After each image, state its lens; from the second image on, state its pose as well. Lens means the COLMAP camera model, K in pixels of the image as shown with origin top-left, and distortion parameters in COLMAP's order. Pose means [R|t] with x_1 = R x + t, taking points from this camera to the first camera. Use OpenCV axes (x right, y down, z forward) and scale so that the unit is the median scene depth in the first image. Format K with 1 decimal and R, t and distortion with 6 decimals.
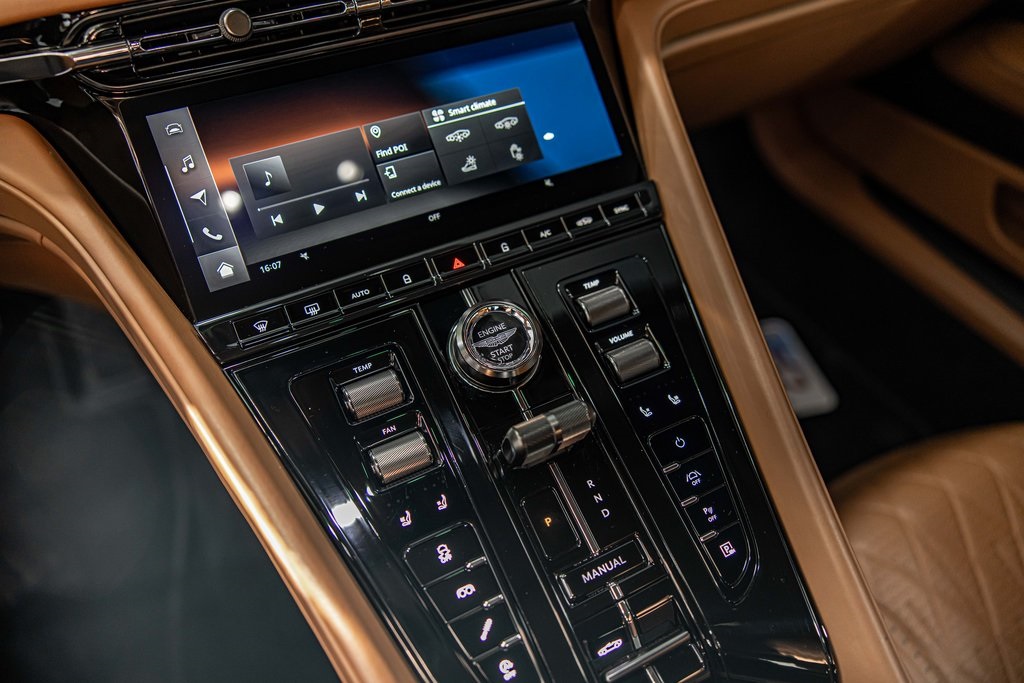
lens RADIAL K [[769.8, 0, 512.0], [0, 769.8, 341.5], [0, 0, 1]] dist [-0.007694, -0.002138]
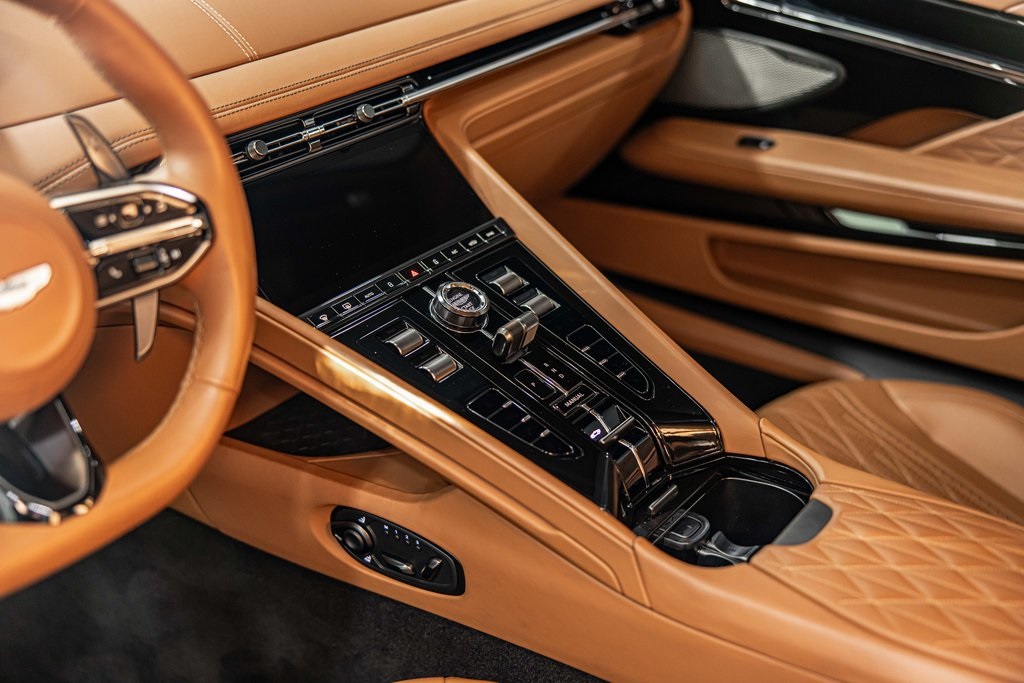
lens RADIAL K [[1343.6, 0, 512.0], [0, 1343.6, 341.5], [0, 0, 1]] dist [0.008500, -0.012708]
pose [[0.896614, -0.207873, 0.390987, -0.965496], [0.327959, 0.905013, -0.270915, 0.806720], [-0.297533, 0.371134, 0.879621, -1.350536]]
